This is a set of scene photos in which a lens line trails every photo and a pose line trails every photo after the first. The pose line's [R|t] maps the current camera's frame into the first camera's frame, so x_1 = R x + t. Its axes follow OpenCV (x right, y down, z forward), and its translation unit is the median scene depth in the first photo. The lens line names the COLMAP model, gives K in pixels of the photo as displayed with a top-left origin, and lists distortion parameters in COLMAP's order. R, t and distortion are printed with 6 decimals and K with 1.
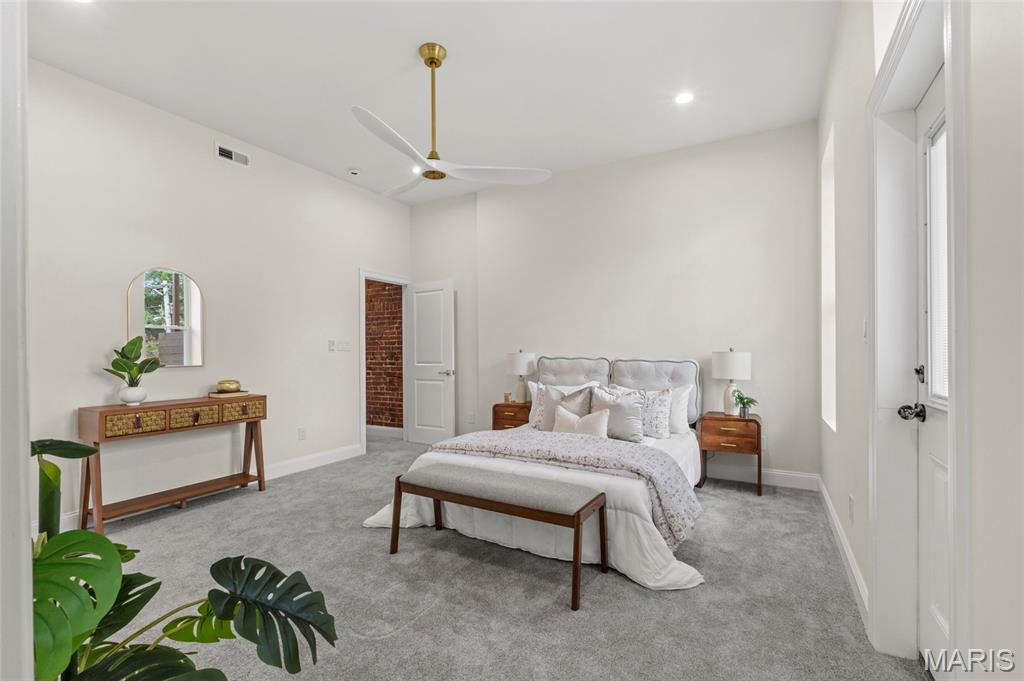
lens RADIAL K [[458.2, 0, 510.7], [0, 458.2, 343.3], [0, 0, 1]] dist [-0.001632, 0.000312]
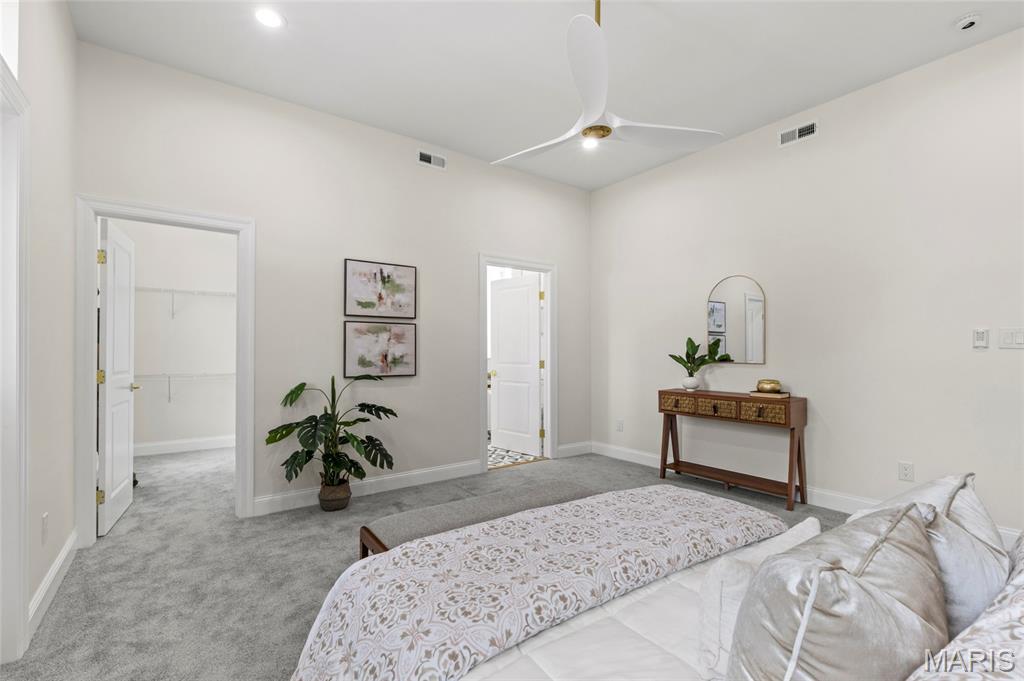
lens RADIAL K [[458.2, 0, 511.6], [0, 458.2, 348.7], [0, 0, 1]] dist [-0.001632, 0.000312]
pose [[-0.428479, -0.004965, -0.903538, 0.522559], [0.013200, 0.999844, -0.011754, 0.020546], [0.903455, -0.016963, -0.428347, 1.000454]]
